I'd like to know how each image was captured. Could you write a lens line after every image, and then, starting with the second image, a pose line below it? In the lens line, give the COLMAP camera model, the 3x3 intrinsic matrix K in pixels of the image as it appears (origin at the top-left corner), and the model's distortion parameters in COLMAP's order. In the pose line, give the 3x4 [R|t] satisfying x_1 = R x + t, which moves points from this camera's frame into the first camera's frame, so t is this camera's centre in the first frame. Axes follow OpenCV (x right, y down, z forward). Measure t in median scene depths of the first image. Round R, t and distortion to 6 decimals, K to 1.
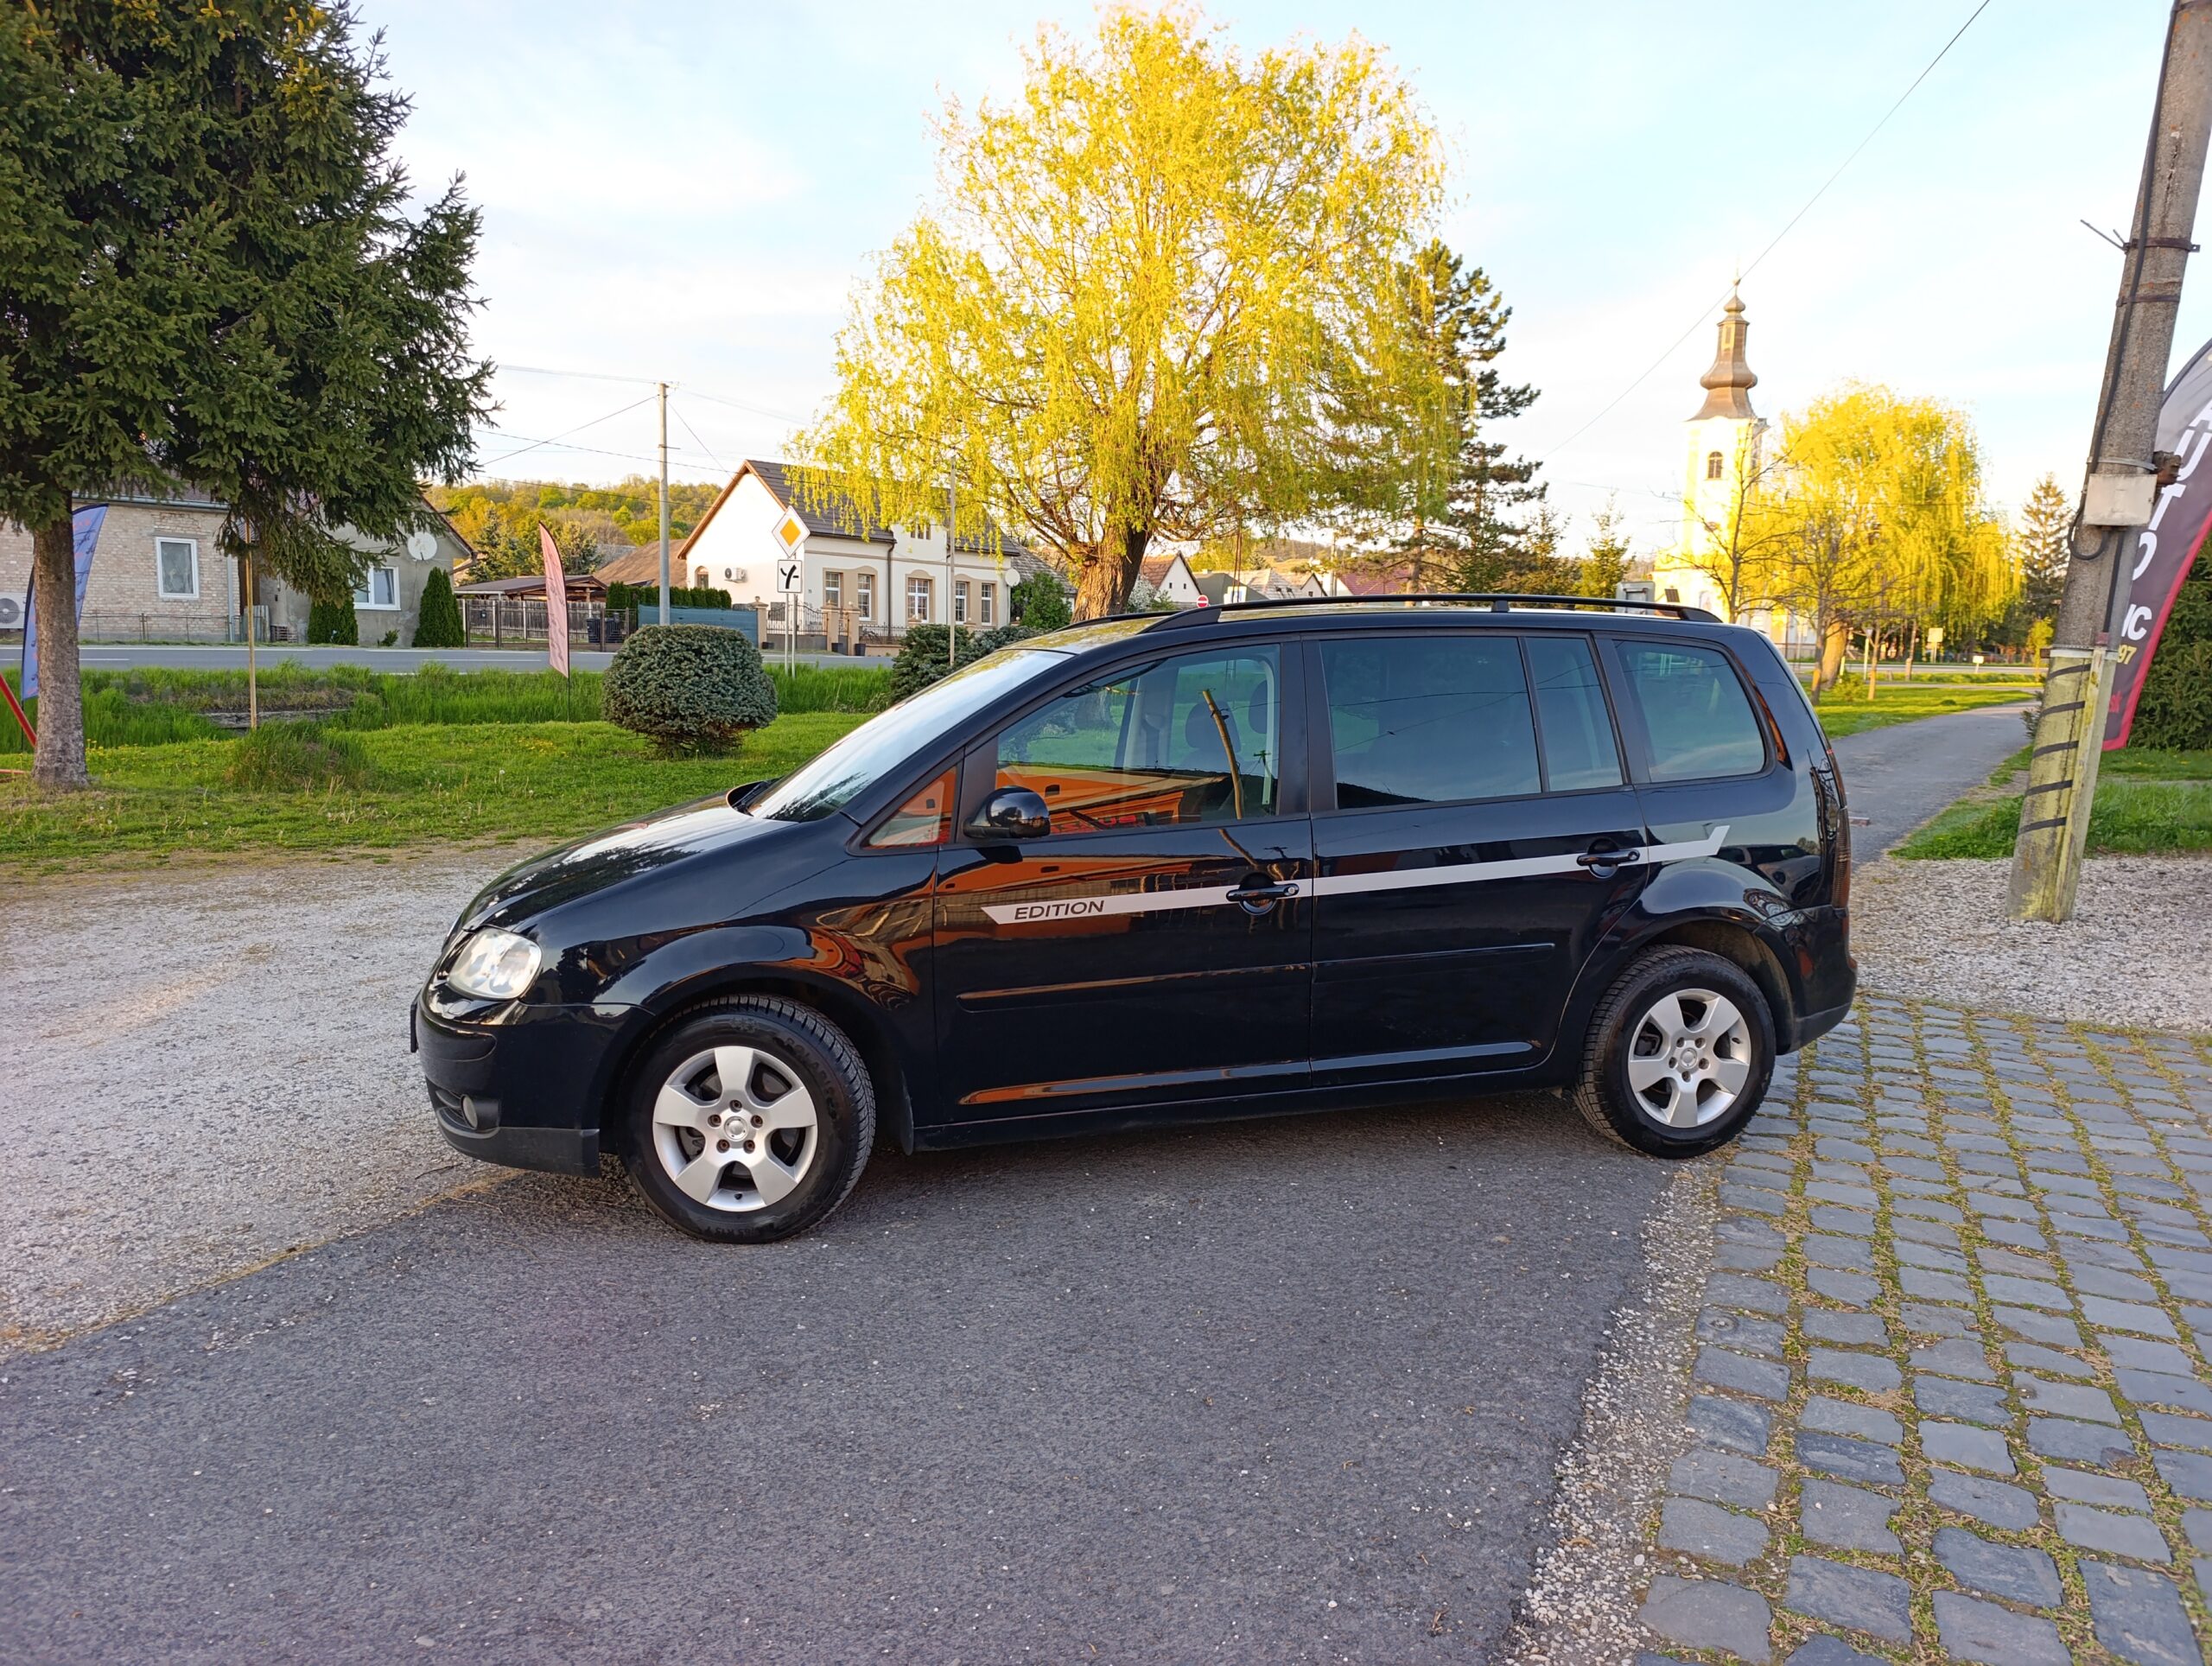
lens RADIAL K [[1491.6, 0, 1106.0], [0, 1491.6, 833.0], [0, 0, 1]] dist [0.040636, -0.051925]
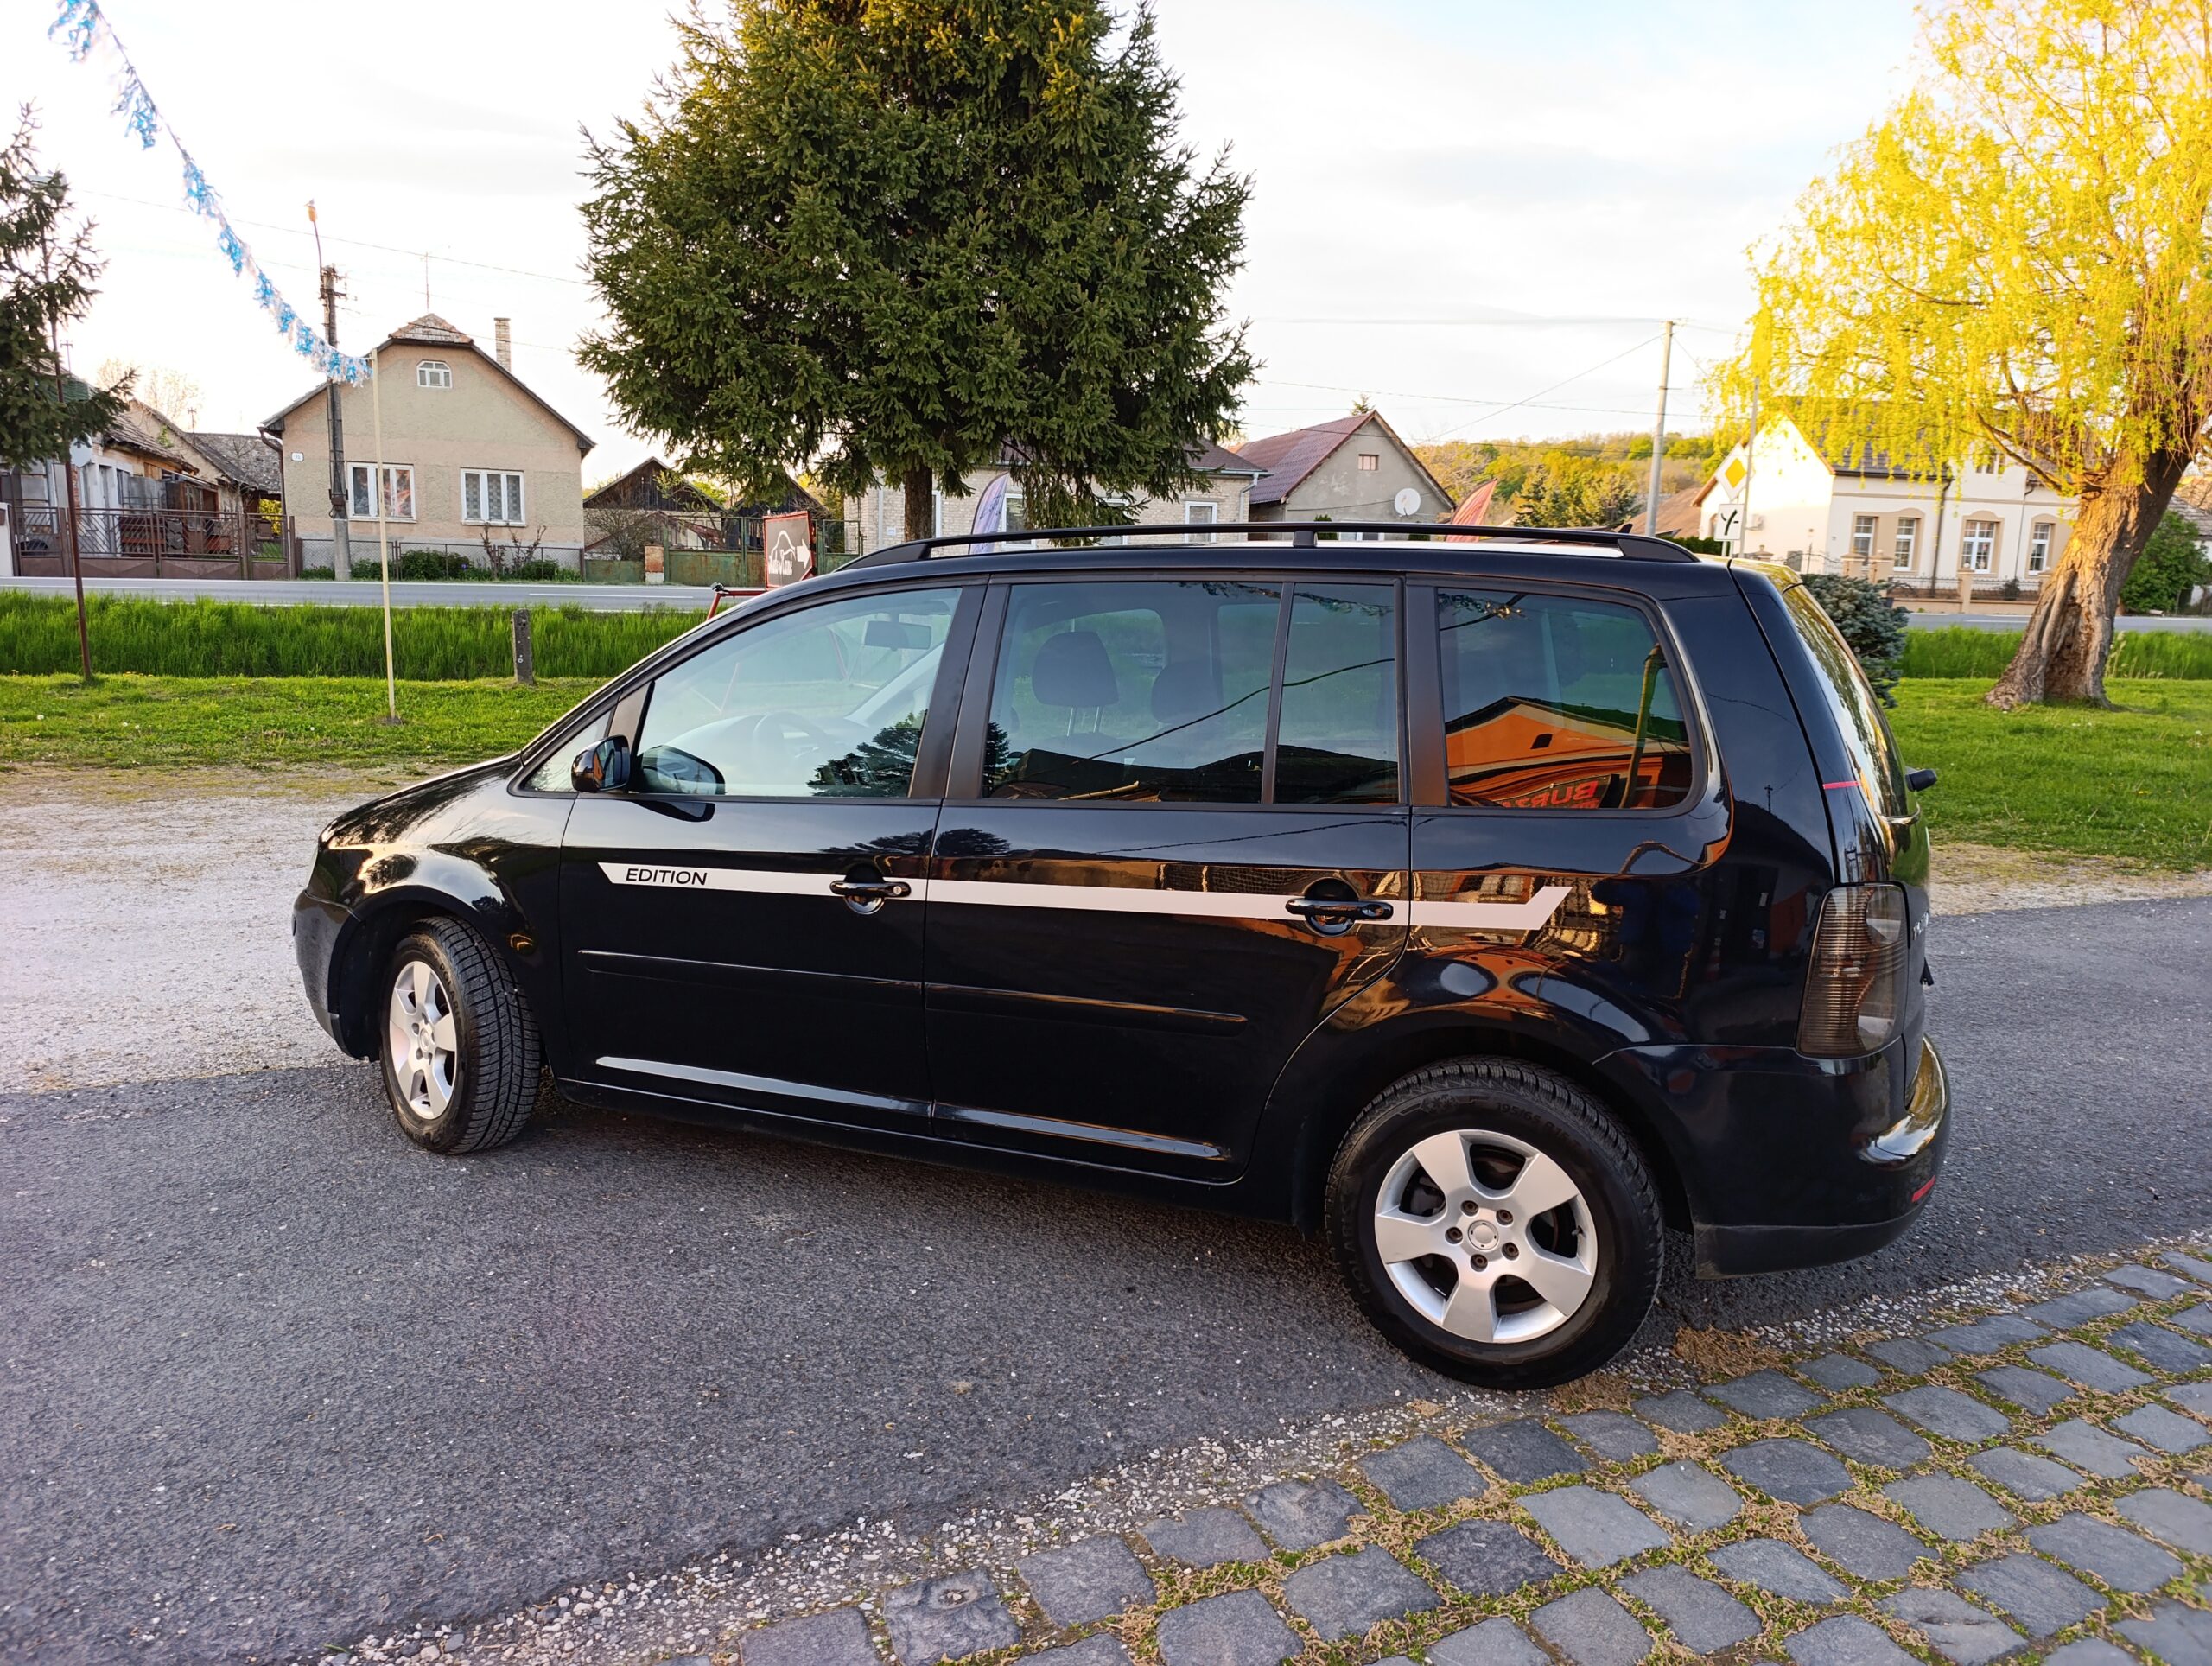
lens RADIAL K [[1501.1, 0, 1100.3], [0, 1501.1, 832.6], [0, 0, 1]] dist [0.018777, -0.023534]
pose [[0.773833, 0.107666, -0.624172, 0.103988], [-0.088734, 0.994156, 0.061477, -0.007714], [0.627143, 0.007813, 0.778865, 0.062715]]
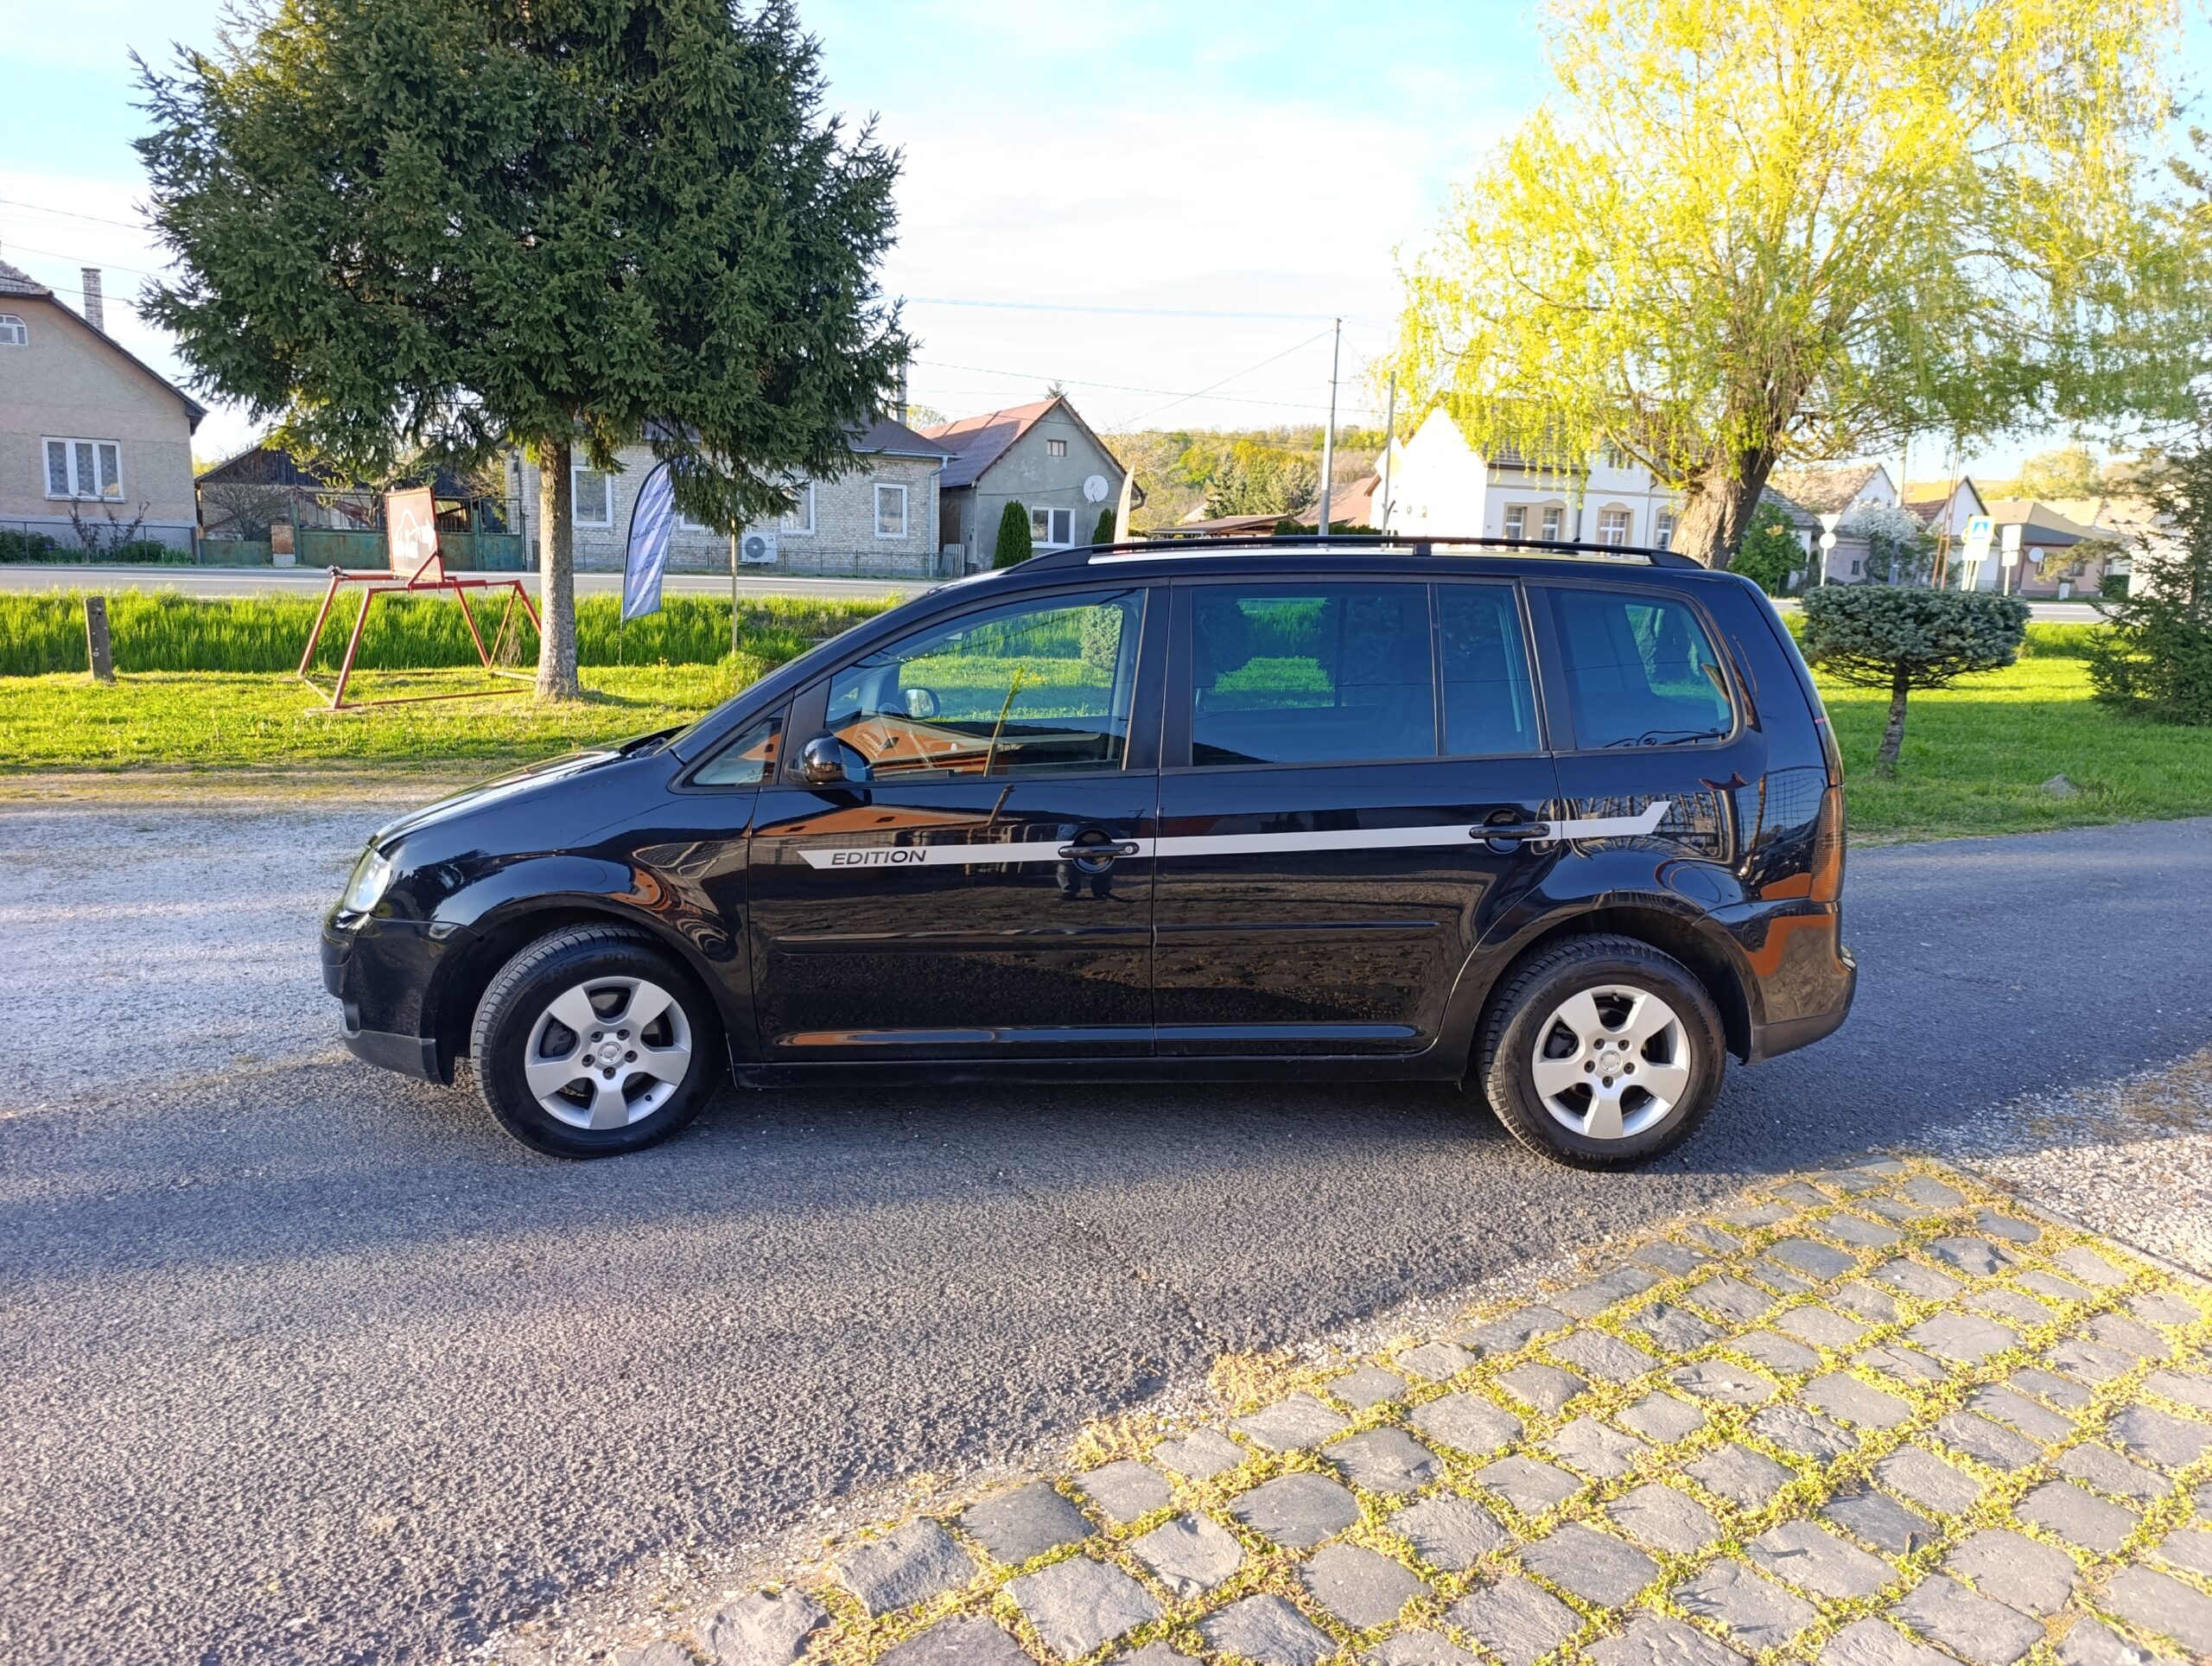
lens RADIAL K [[1514.1, 0, 1112.3], [0, 1514.1, 815.7], [0, 0, 1]] dist [0.019981, -0.026817]
pose [[0.885422, 0.080606, -0.457745, 0.110271], [-0.068320, 0.996721, 0.043362, -0.009960], [0.459740, -0.007121, 0.888025, 0.077050]]
